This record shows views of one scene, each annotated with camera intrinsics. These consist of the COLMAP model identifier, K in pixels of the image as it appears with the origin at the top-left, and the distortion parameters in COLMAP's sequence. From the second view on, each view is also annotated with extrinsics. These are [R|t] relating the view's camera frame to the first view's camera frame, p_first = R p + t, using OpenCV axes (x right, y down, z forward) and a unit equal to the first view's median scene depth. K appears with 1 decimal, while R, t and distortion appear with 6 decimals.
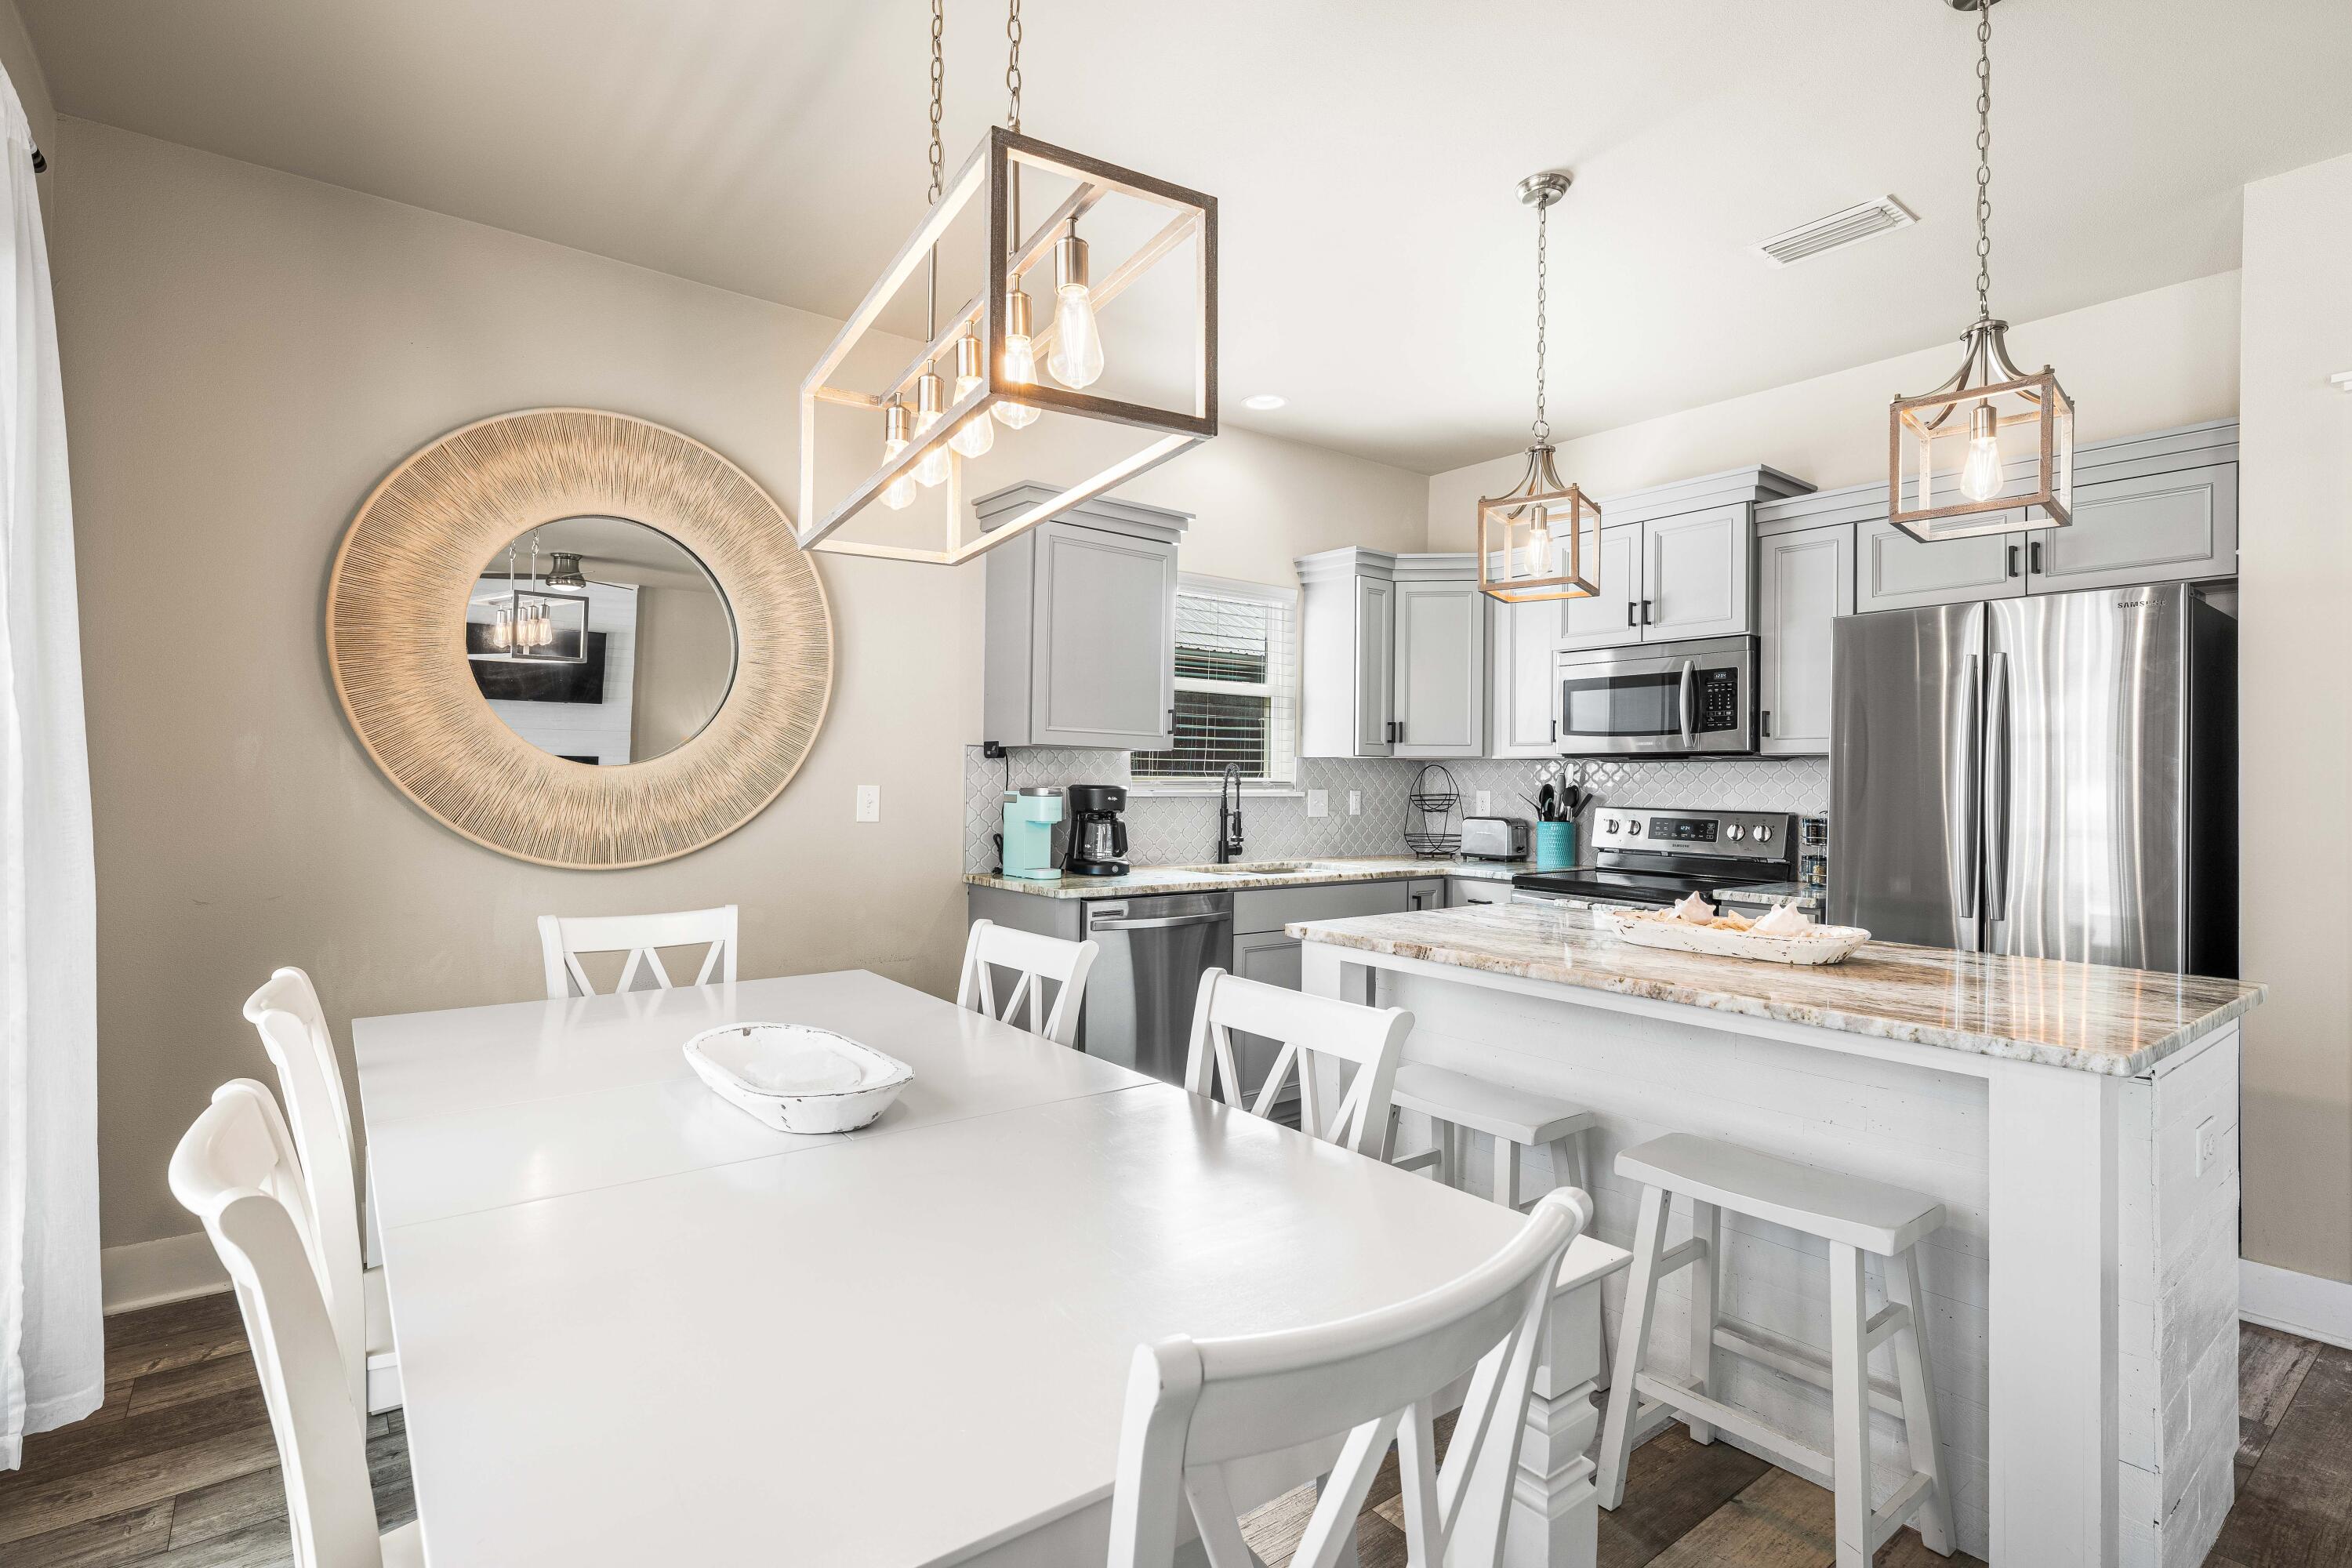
lens RADIAL K [[1134.2, 0, 1164.2], [0, 1134.2, 772.4], [0, 0, 1]] dist [0.000424, -0.000670]
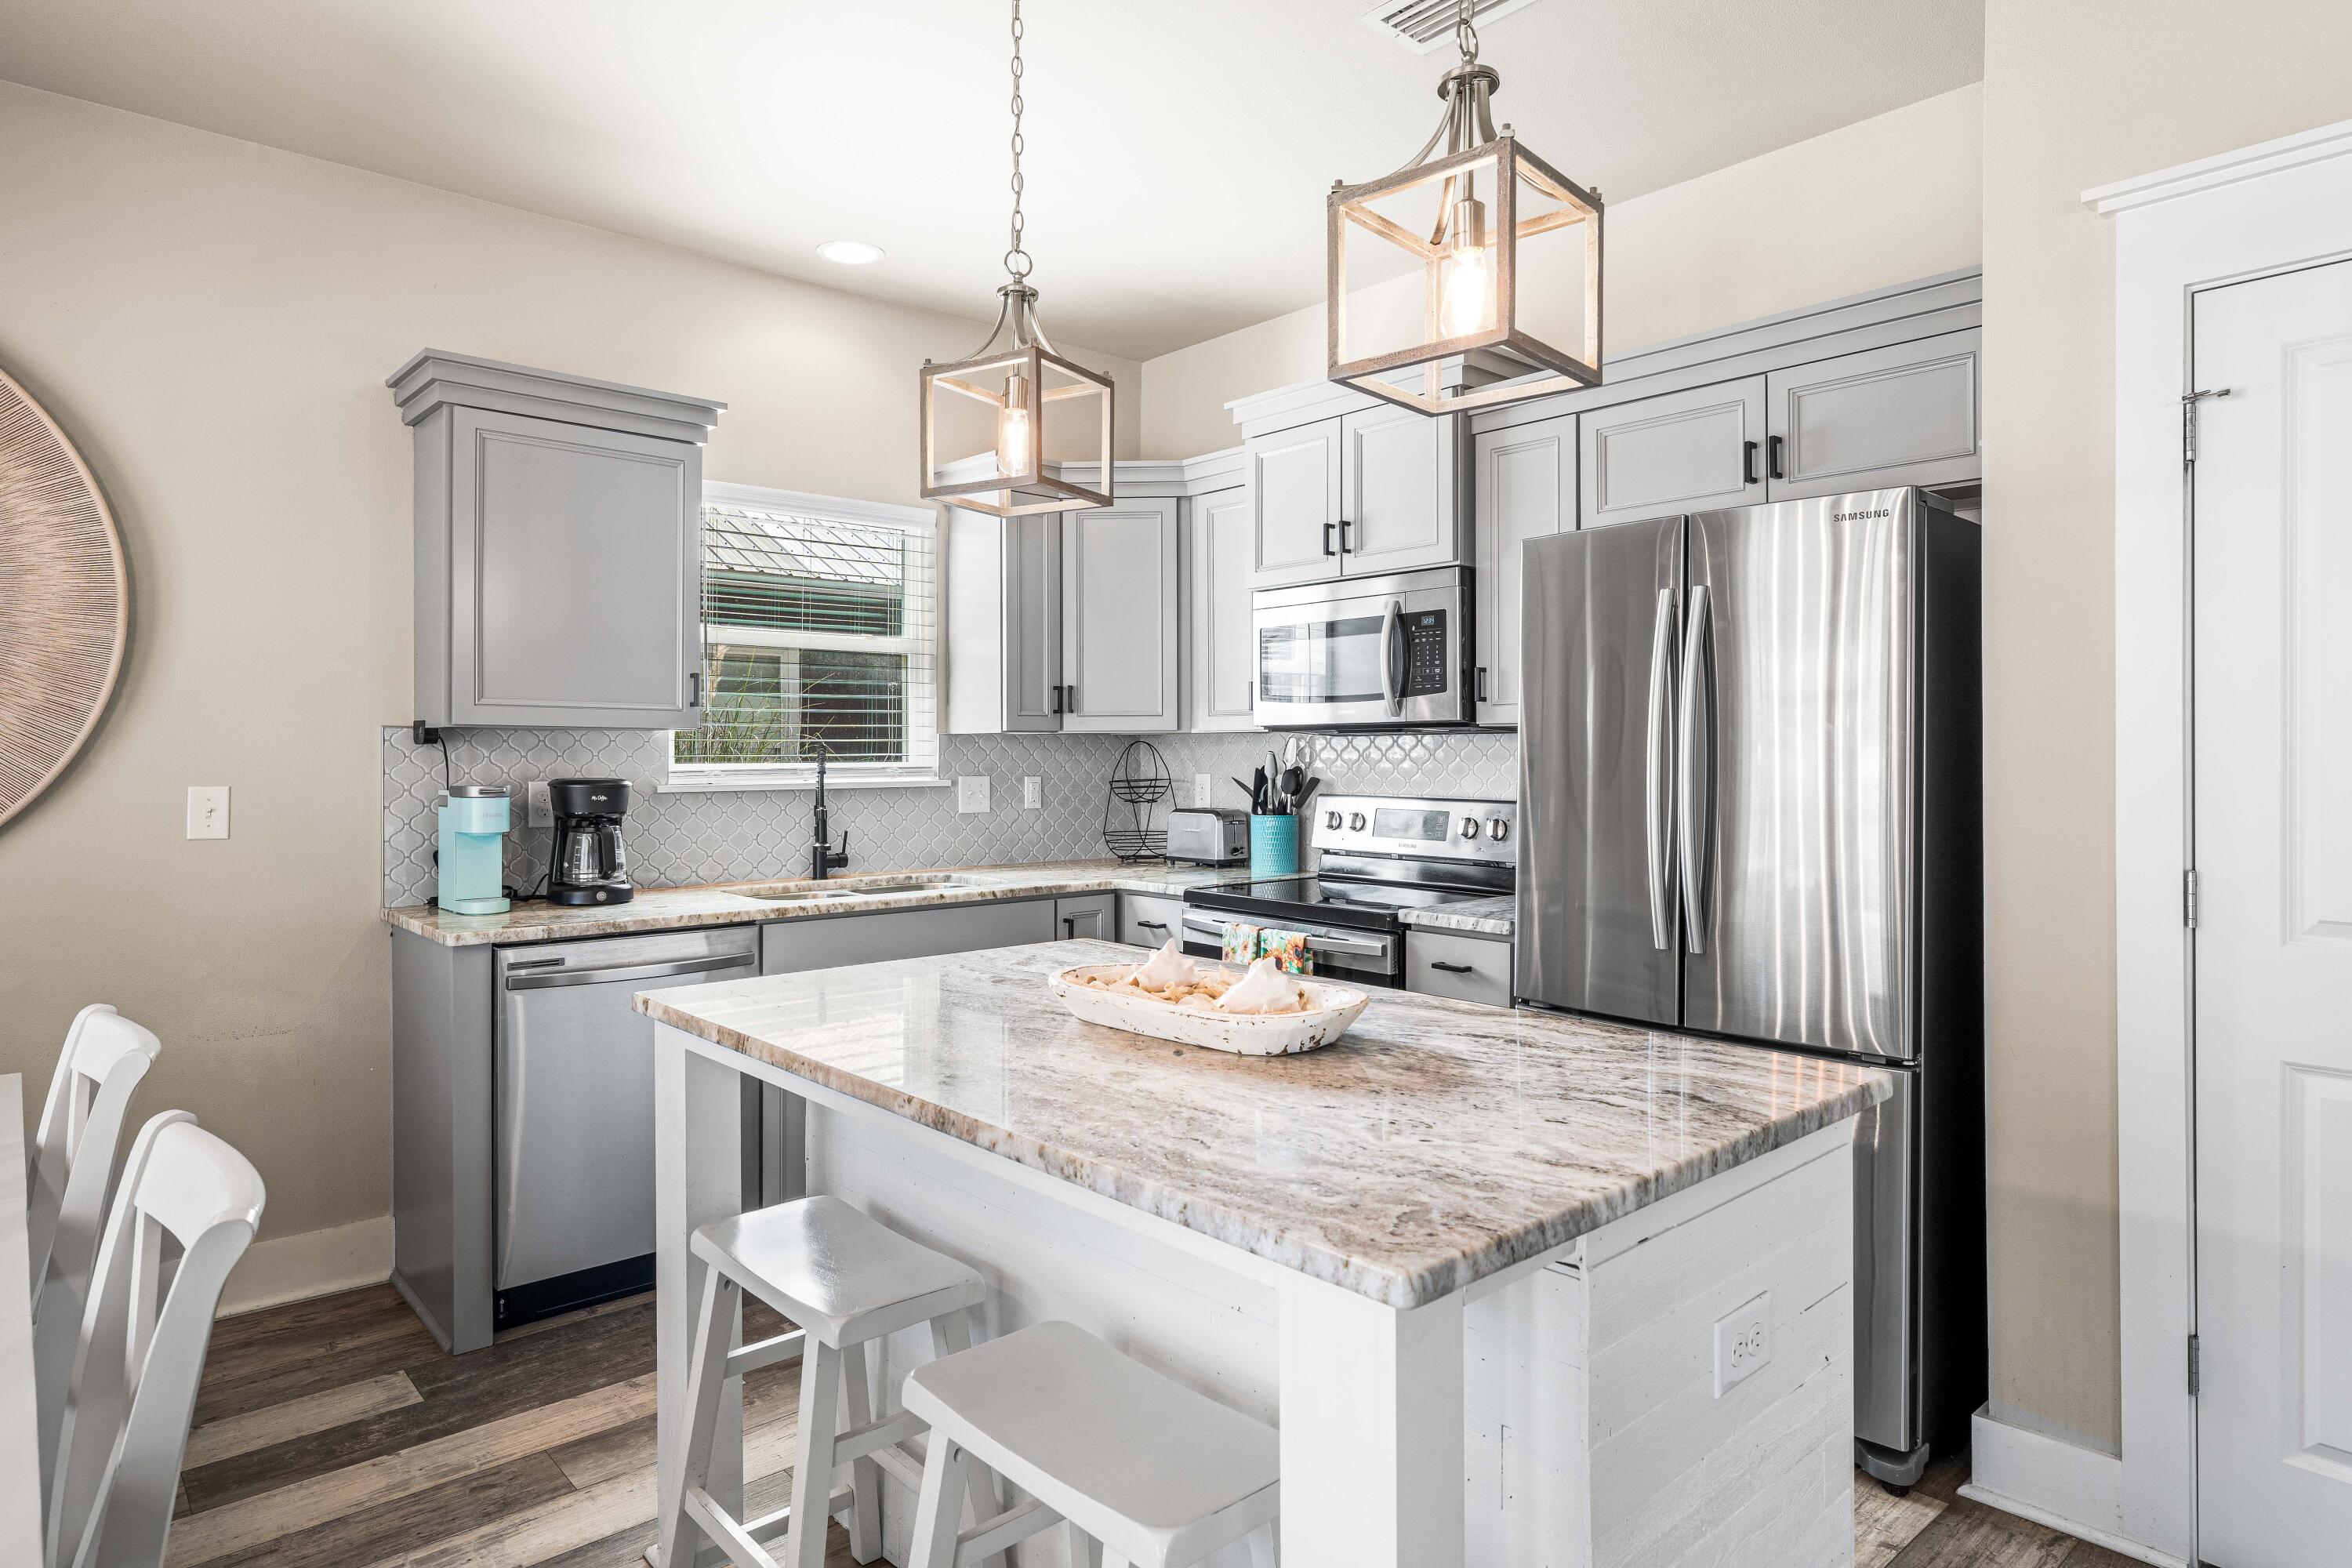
lens RADIAL K [[1344.2, 0, 1174.9], [0, 1344.2, 756.5], [0, 0, 1]] dist [-0.001839, 0.000395]
pose [[0.997522, -0.013983, 0.068957, 0.231176], [0.013291, 0.999857, 0.010491, -0.006407], [-0.069094, -0.009548, 0.997564, 0.111942]]
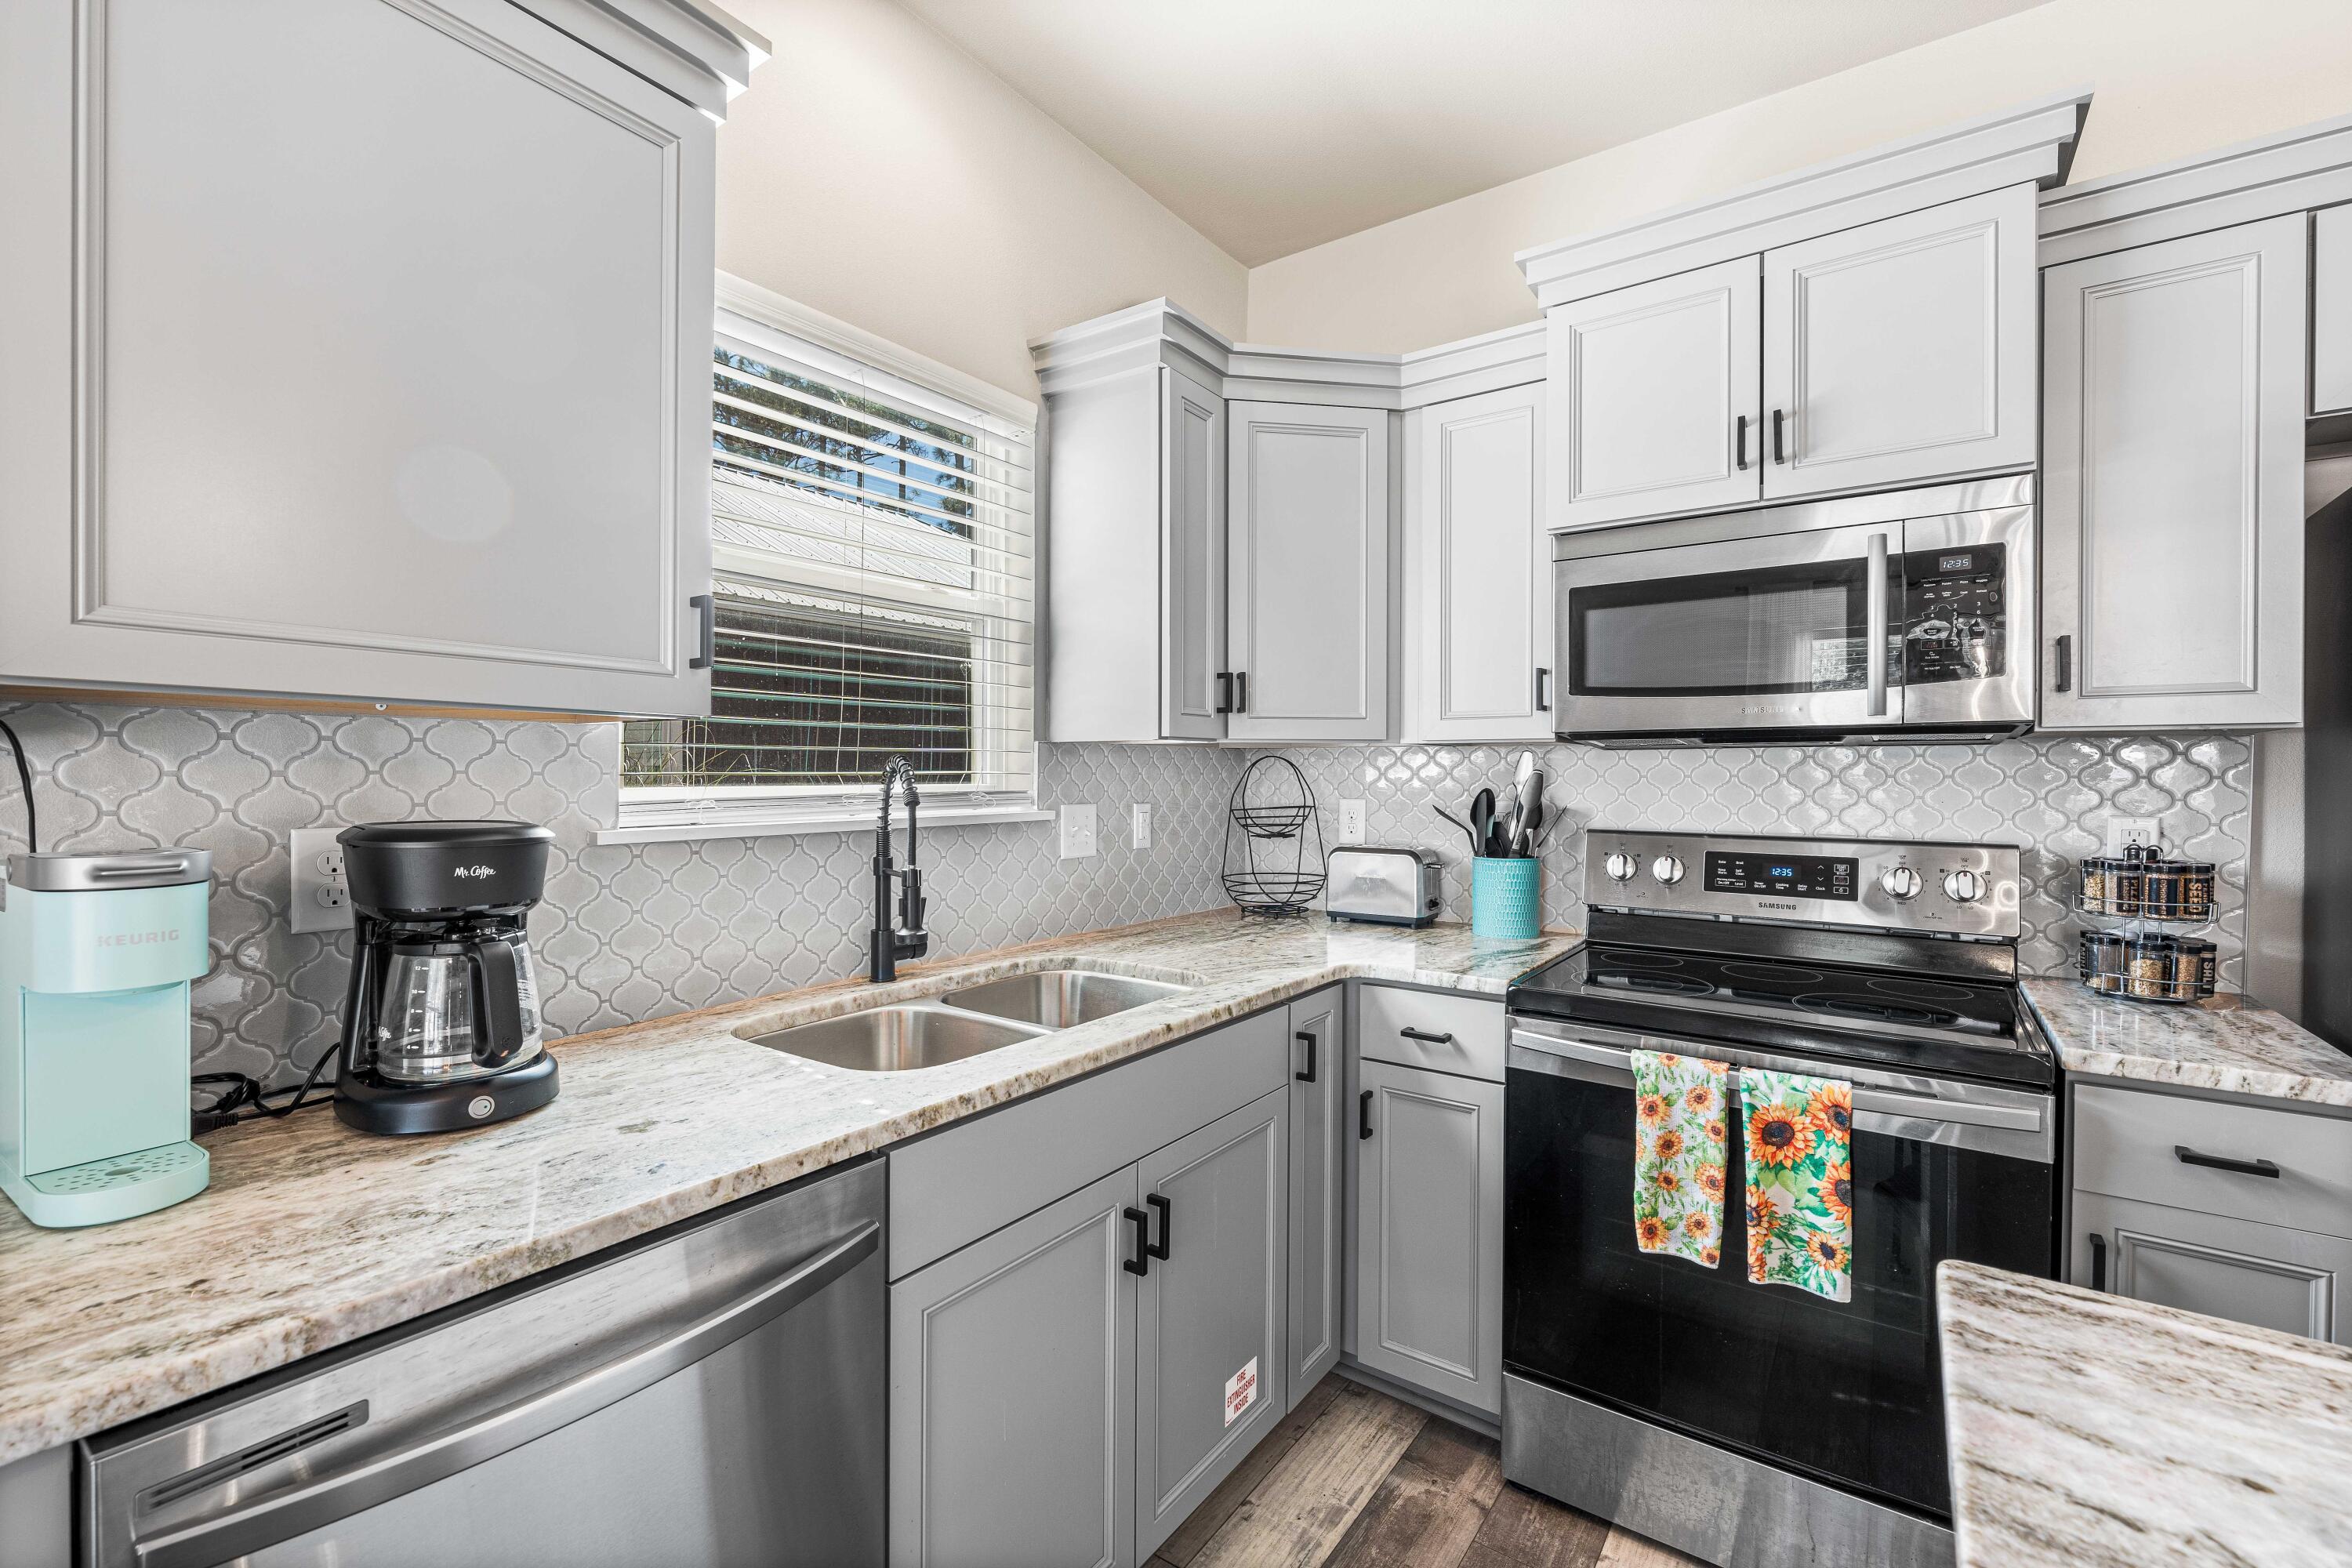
lens RADIAL K [[1005.3, 0, 1176.0], [0, 1005.3, 784.0], [0, 0, 1]] dist [0.000633, -0.000416]
pose [[0.957224, -0.013280, 0.289043, 0.050757], [0.007324, 0.999738, 0.021676, -0.004346], [-0.289255, -0.018632, 0.957071, 0.611562]]
